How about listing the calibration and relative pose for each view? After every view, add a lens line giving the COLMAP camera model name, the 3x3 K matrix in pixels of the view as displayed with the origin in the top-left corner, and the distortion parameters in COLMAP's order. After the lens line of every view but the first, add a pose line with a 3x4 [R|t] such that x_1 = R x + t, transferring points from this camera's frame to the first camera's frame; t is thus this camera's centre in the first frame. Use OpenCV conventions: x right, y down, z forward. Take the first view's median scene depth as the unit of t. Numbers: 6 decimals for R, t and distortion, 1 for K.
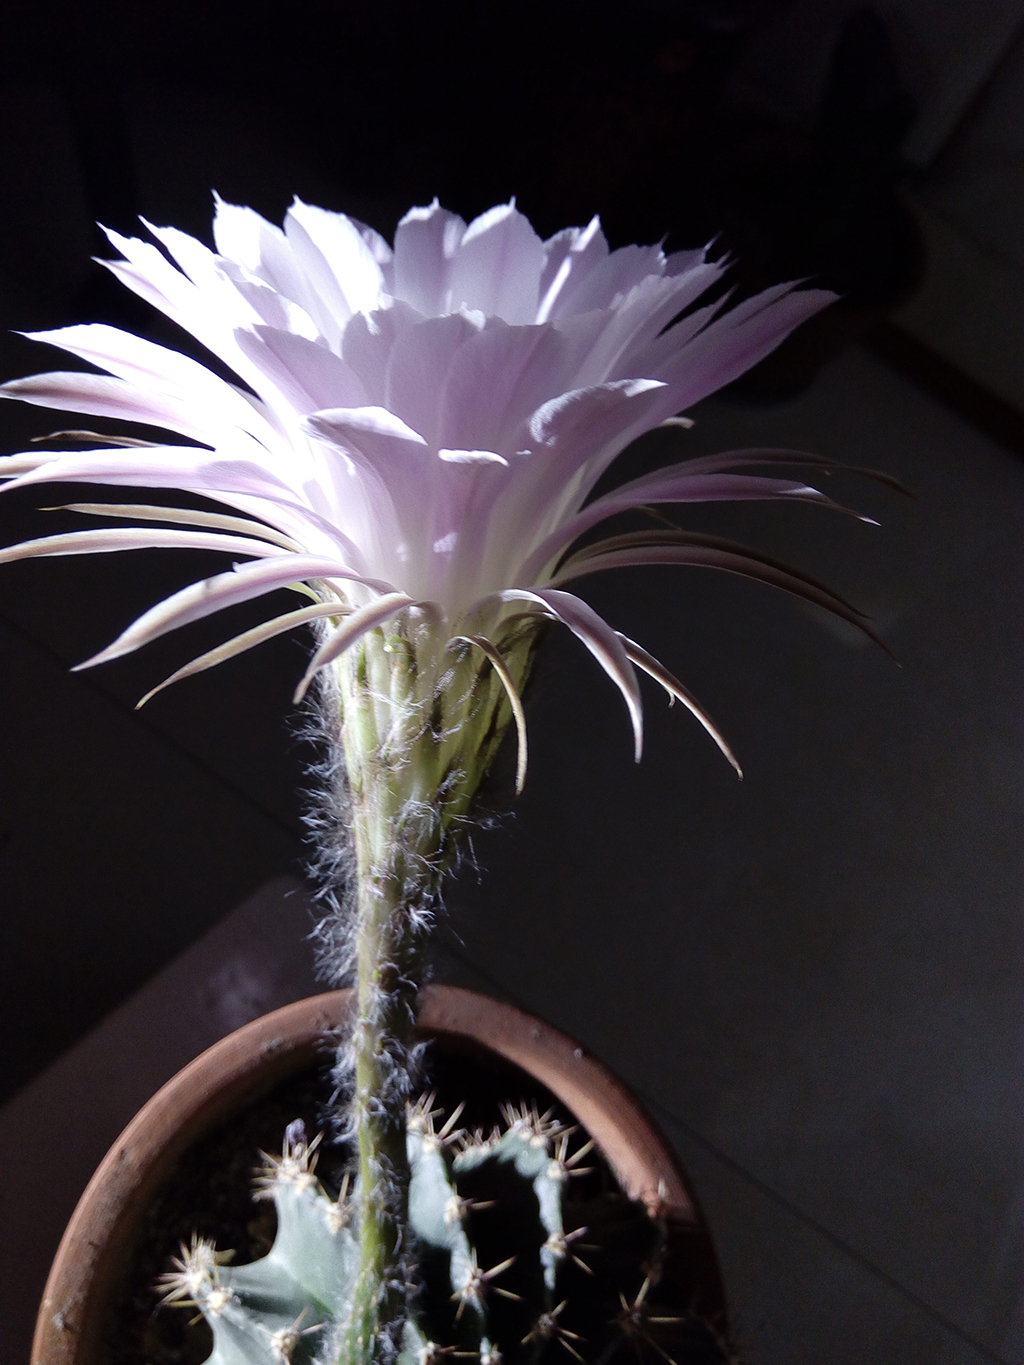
lens RADIAL K [[1105.0, 0, 507.0], [0, 1105.0, 670.2], [0, 0, 1]] dist [0.025429, -0.092130]
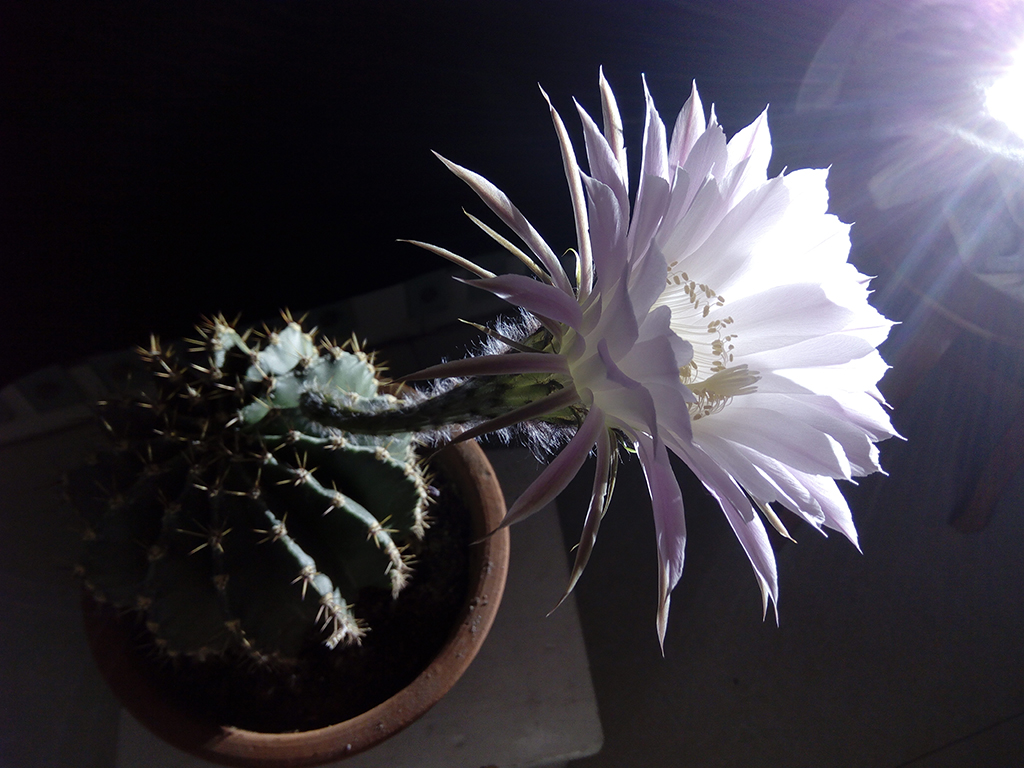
lens RADIAL K [[815.6, 0, 520.4], [0, 815.6, 390.3], [0, 0, 1]] dist [0.068605, -0.109072]
pose [[-0.564619, 0.537591, -0.626260, 0.524077], [-0.808277, -0.206613, 0.551361, -0.423870], [0.167013, 0.817501, 0.551180, 0.225398]]
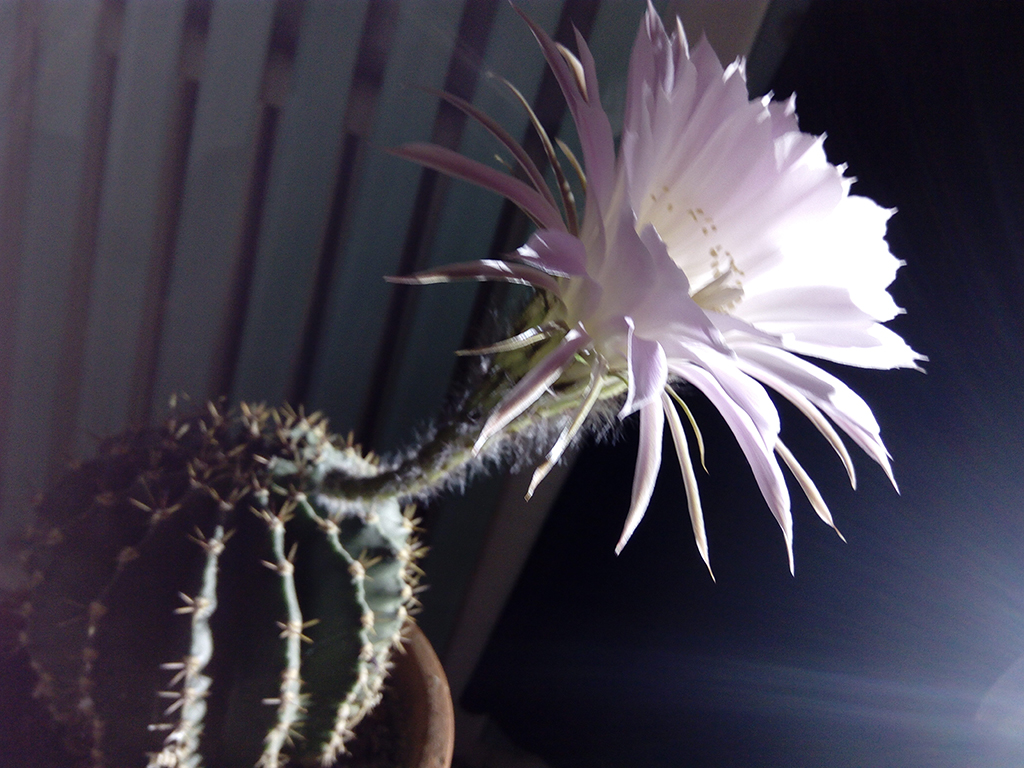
lens RADIAL K [[829.0, 0, 518.8], [0, 829.0, 384.4], [0, 0, 1]] dist [0.025429, -0.092130]
pose [[-0.785205, -0.279282, -0.552680, 0.421223], [-0.548407, -0.100870, 0.830106, -0.635227], [-0.287582, 0.954896, -0.073957, 0.798087]]
